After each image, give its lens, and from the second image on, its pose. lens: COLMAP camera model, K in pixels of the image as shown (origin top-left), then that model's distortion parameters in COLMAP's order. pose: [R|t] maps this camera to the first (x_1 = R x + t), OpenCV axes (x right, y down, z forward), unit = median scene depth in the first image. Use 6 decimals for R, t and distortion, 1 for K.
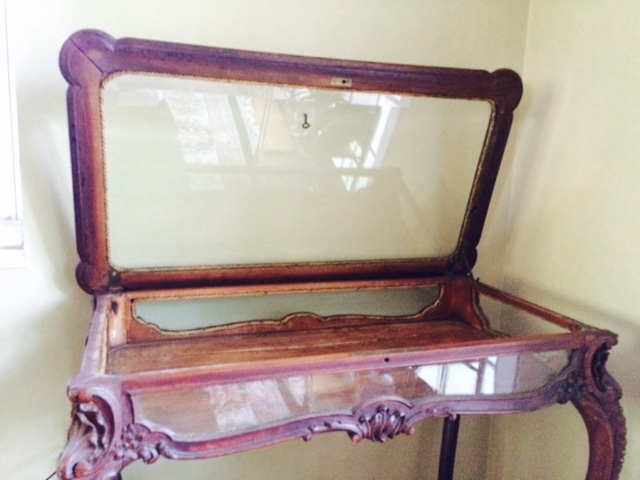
lens RADIAL K [[532.7, 0, 314.5], [0, 532.7, 239.3], [0, 0, 1]] dist [0.025952, -0.045315]
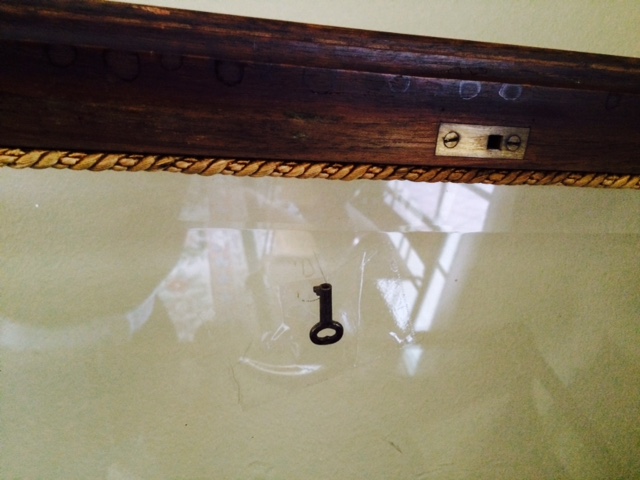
lens RADIAL K [[532.7, 0, 320.0], [0, 532.7, 238.5], [0, 0, 1]] dist [0.025952, -0.045315]
pose [[0.998694, -0.033176, -0.038857, -0.005940], [0.027181, 0.988949, -0.145742, -0.149685], [0.043263, 0.144496, 0.988559, 0.521252]]
